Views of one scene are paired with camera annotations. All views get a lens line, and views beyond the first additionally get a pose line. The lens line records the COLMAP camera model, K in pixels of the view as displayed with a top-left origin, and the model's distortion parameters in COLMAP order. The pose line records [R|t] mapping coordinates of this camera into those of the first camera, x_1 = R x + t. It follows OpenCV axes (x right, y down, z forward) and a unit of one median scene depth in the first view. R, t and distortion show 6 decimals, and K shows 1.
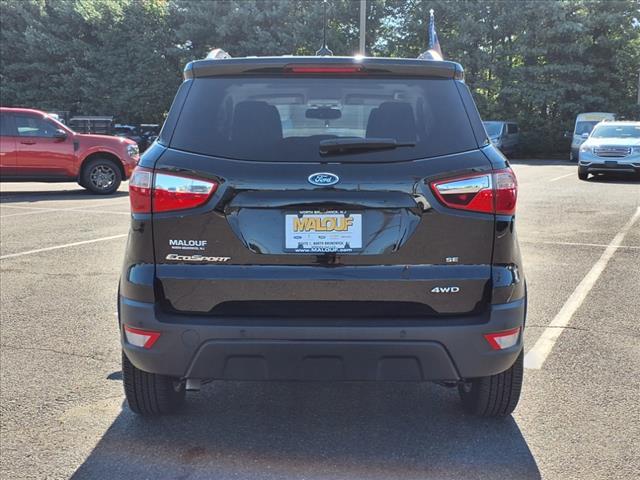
lens RADIAL K [[786.7, 0, 320.0], [0, 786.7, 240.0], [0, 0, 1]] dist [0.240614, -0.731383]
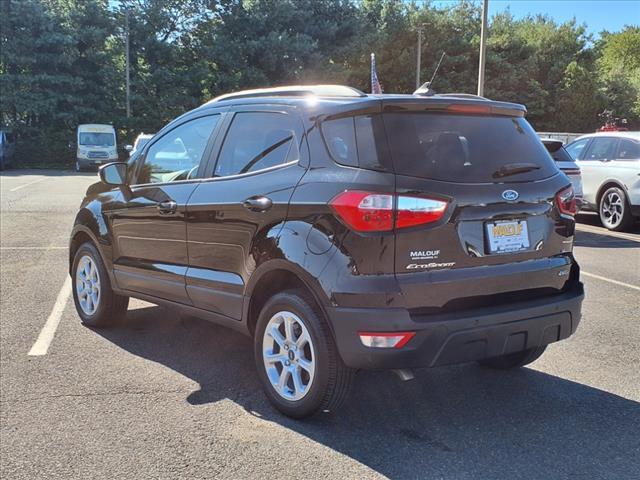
lens RADIAL K [[786.7, 0, 320.0], [0, 786.7, 240.0], [0, 0, 1]] dist [0.240614, -0.731383]
pose [[0.803569, -0.069551, 0.591134, -0.989988], [0.076499, 0.996981, 0.013312, -0.044114], [-0.590276, 0.034524, 0.806463, 0.130316]]
